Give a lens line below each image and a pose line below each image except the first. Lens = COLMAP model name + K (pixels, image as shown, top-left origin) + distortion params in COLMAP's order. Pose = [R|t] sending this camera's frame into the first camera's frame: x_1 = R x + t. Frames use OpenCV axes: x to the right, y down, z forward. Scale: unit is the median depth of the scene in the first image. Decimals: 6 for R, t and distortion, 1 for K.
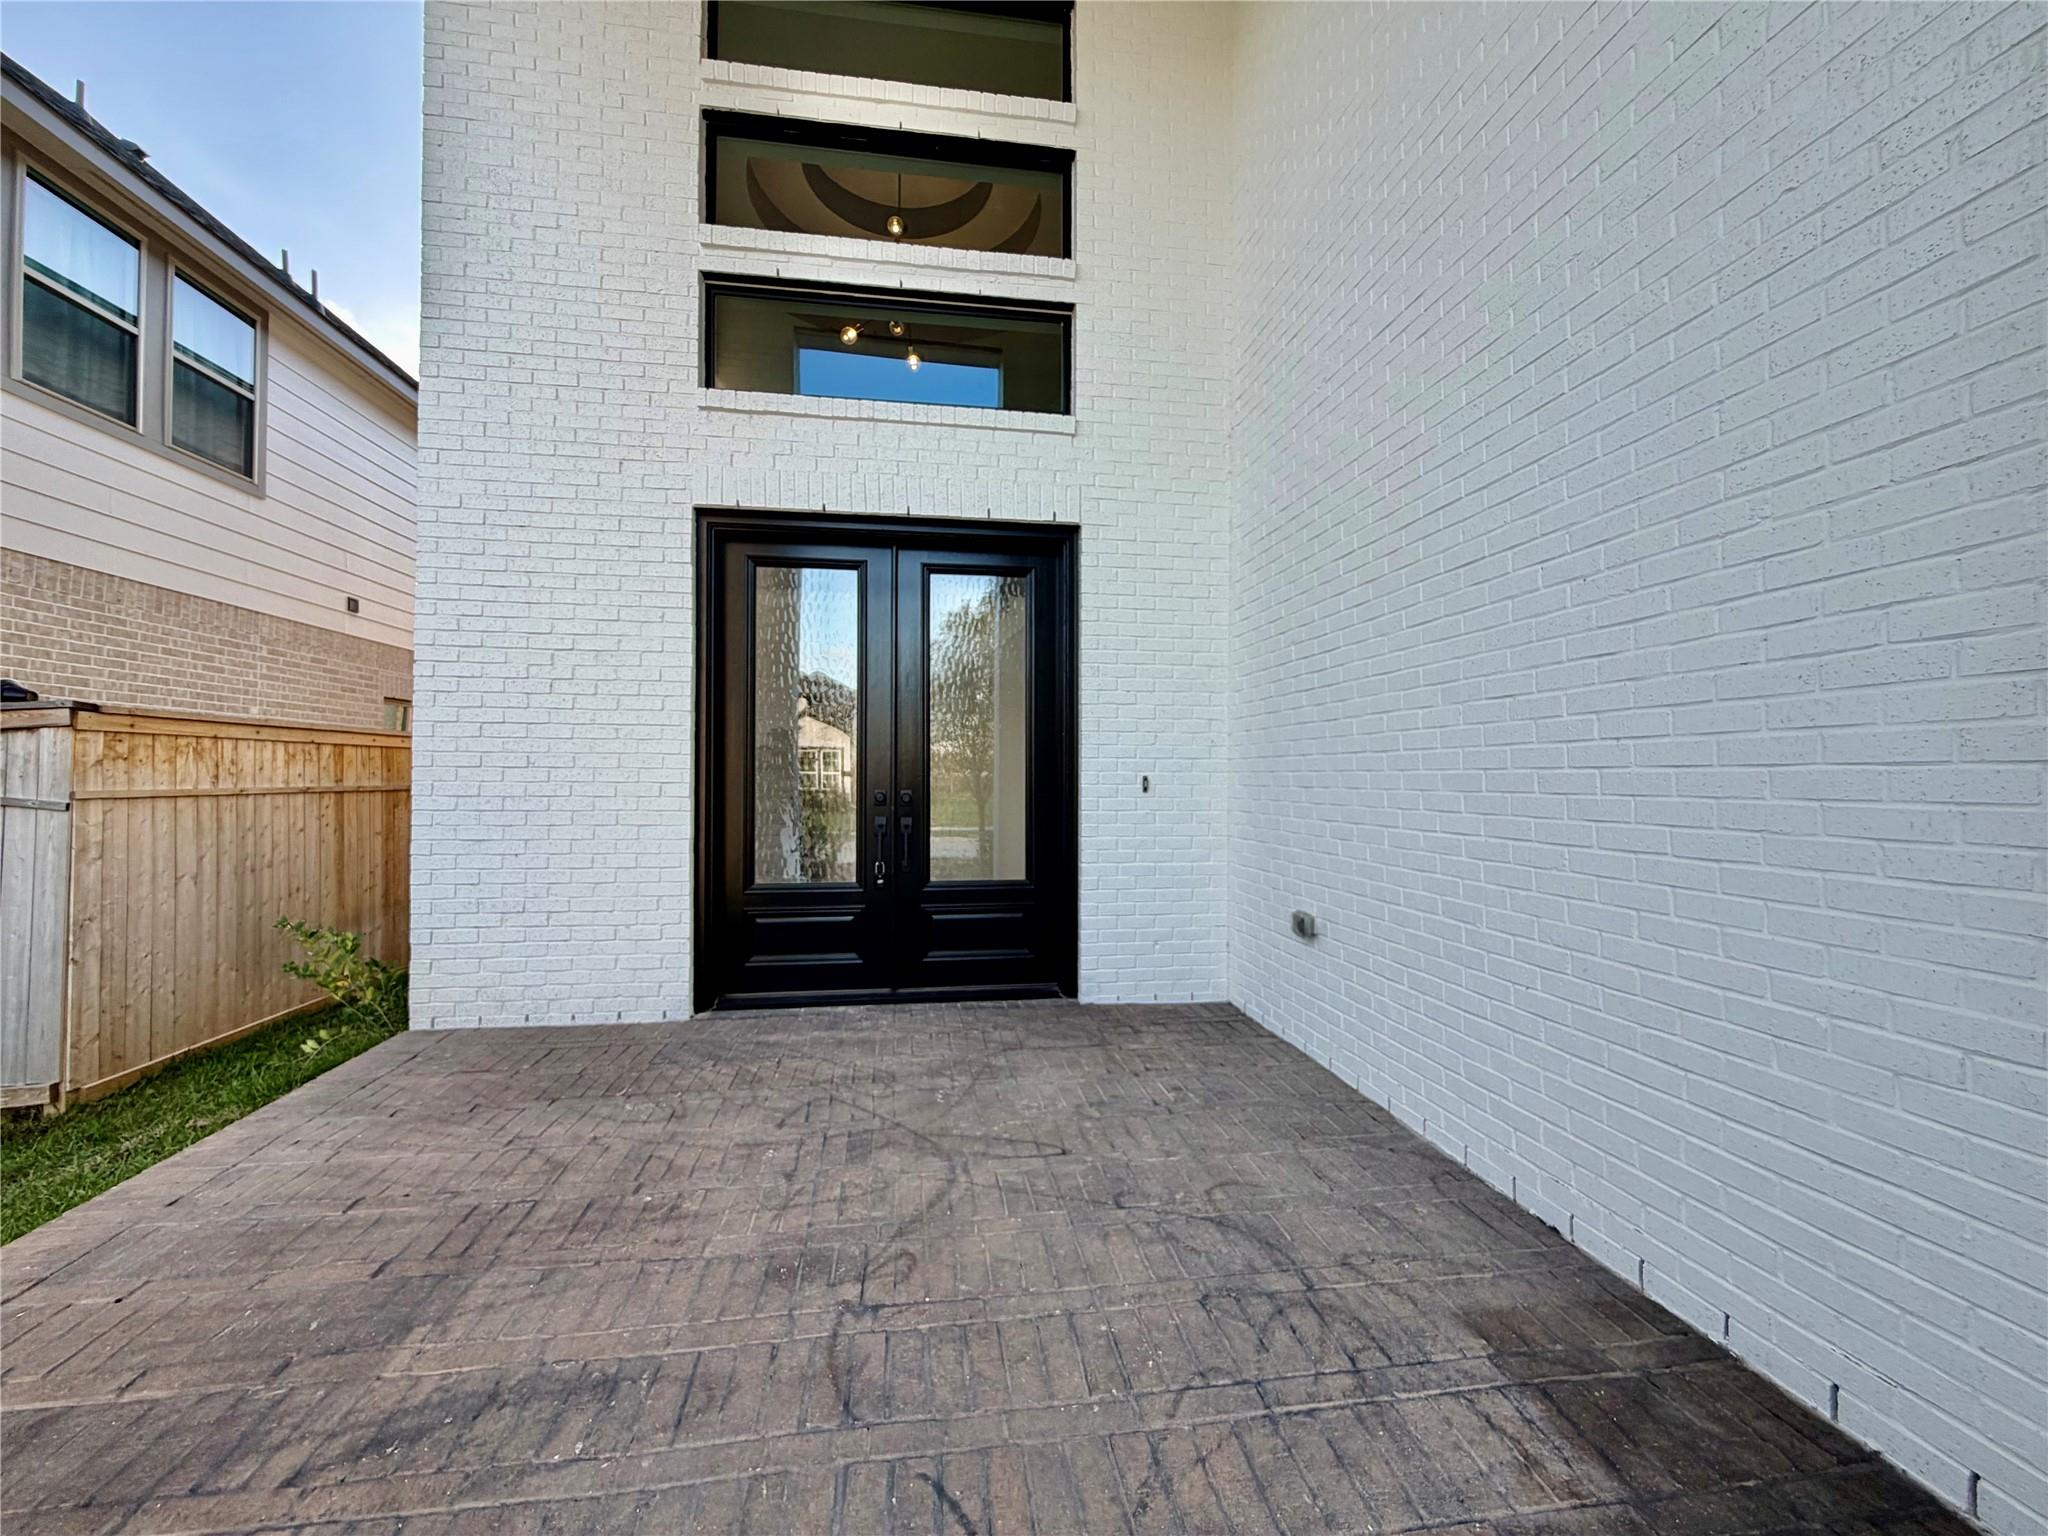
lens RADIAL K [[827.3, 0, 1024.0], [0, 827.3, 768.0], [0, 0, 1]] dist [-0.000088, 0.000392]
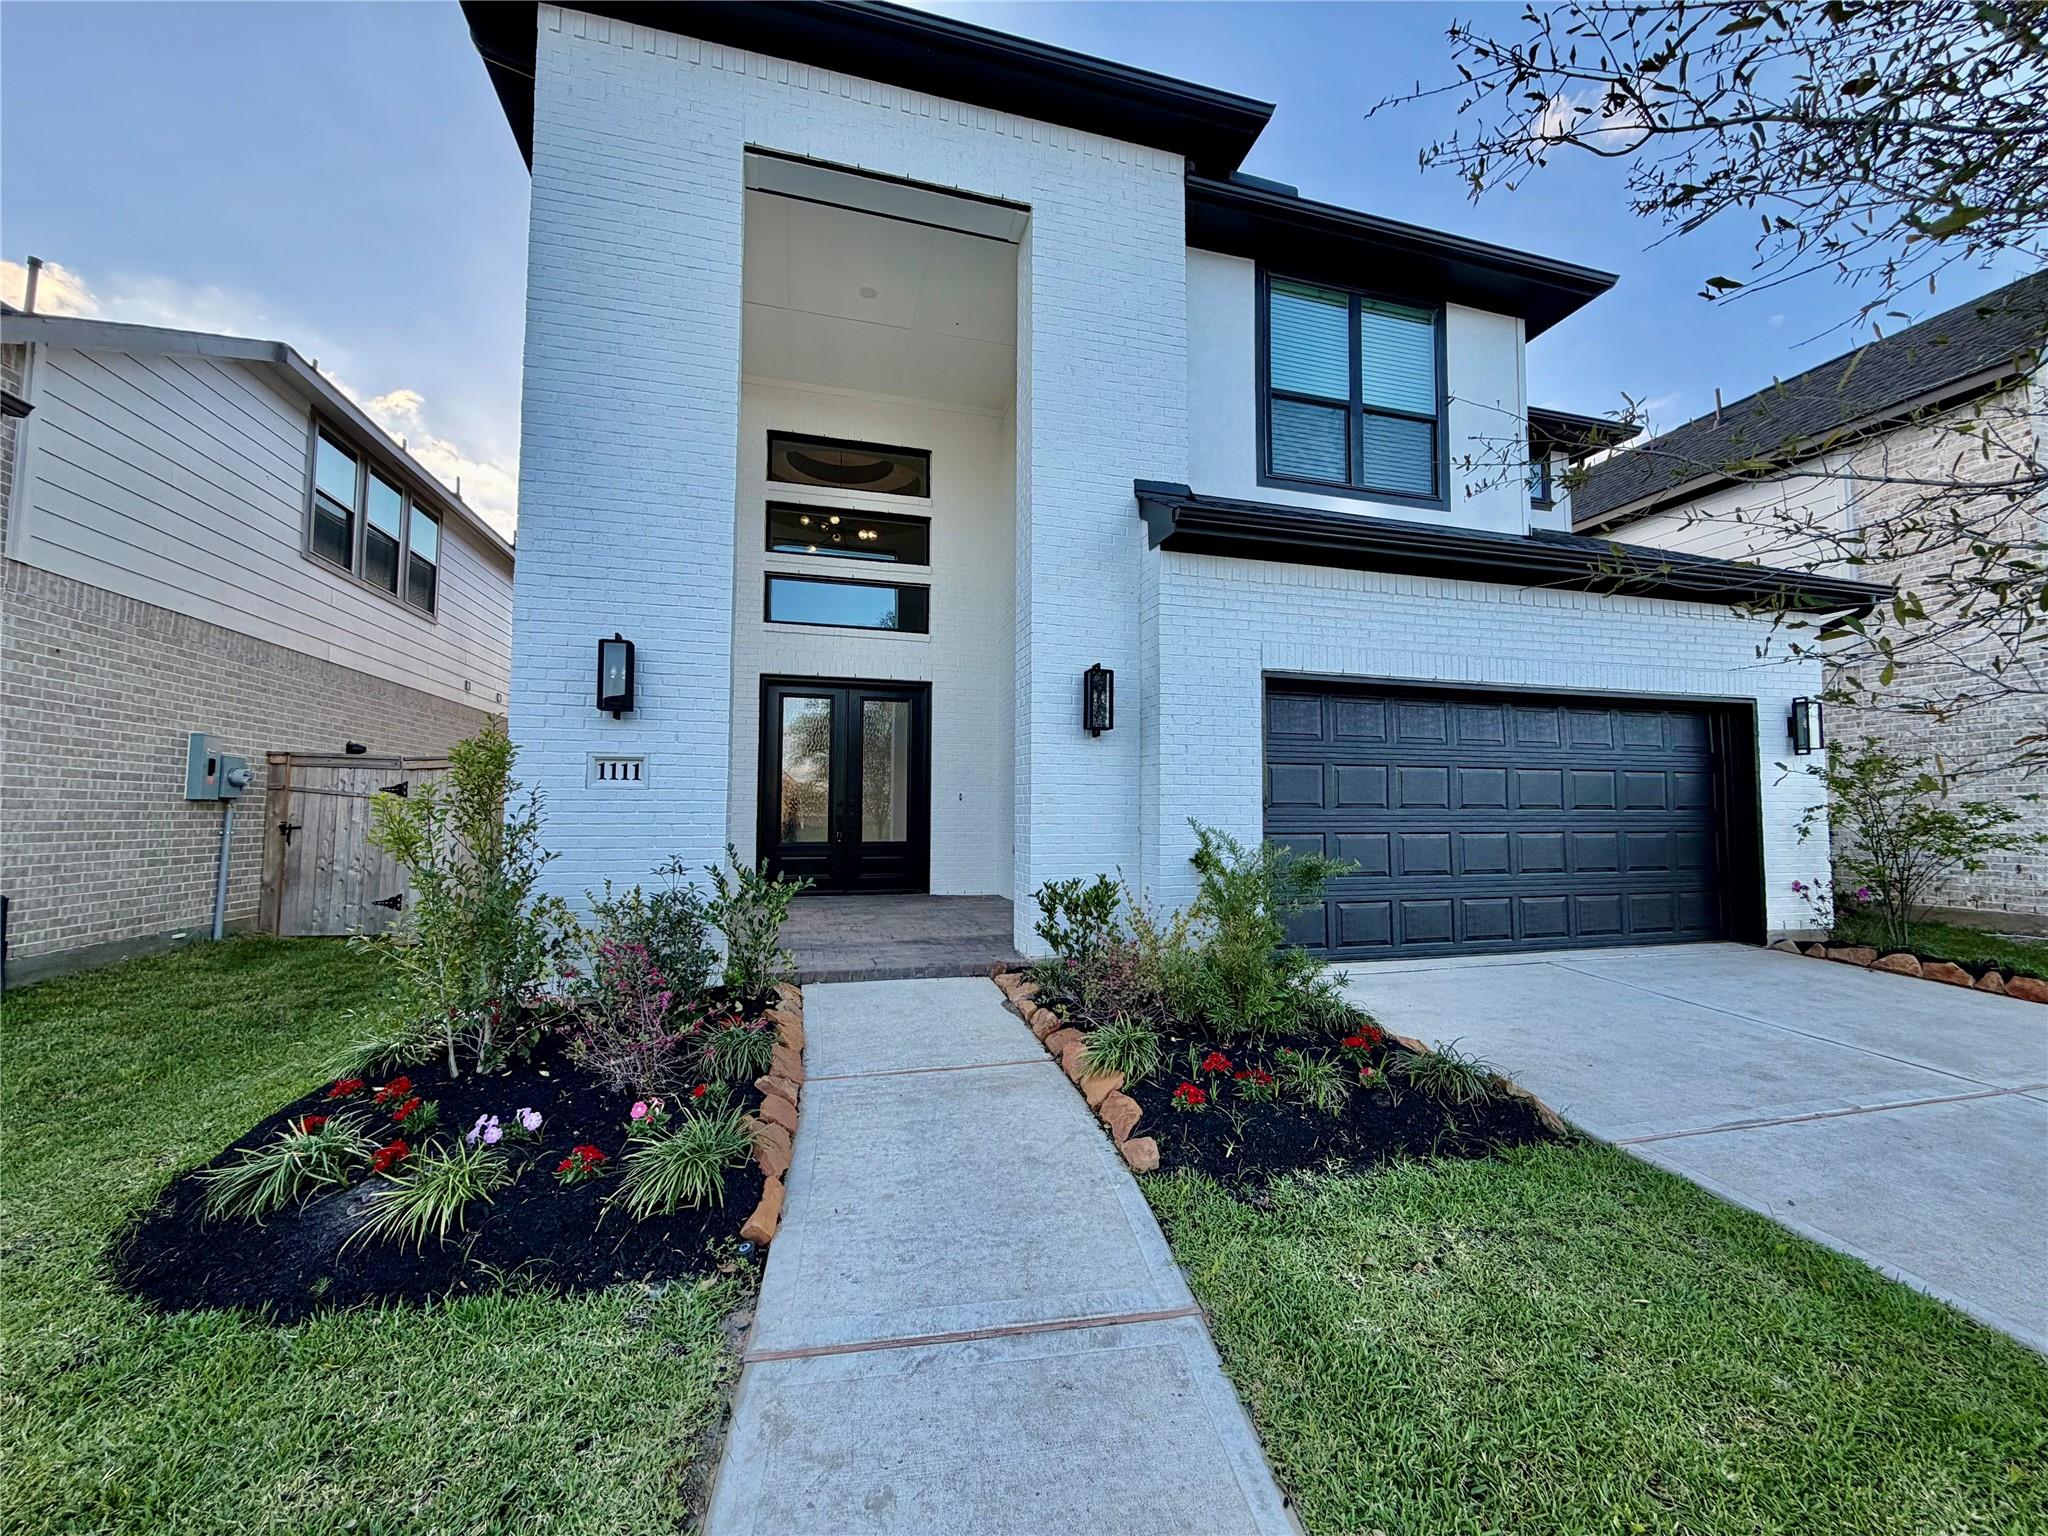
lens RADIAL K [[827.3, 0, 1024.0], [0, 827.3, 768.0], [0, 0, 1]] dist [-0.000088, 0.000392]
pose [[0.987247, 0.008969, 0.158941, -0.026487], [-0.002346, 0.999123, -0.041809, 0.023778], [-0.159176, 0.040903, 0.986402, -0.811046]]
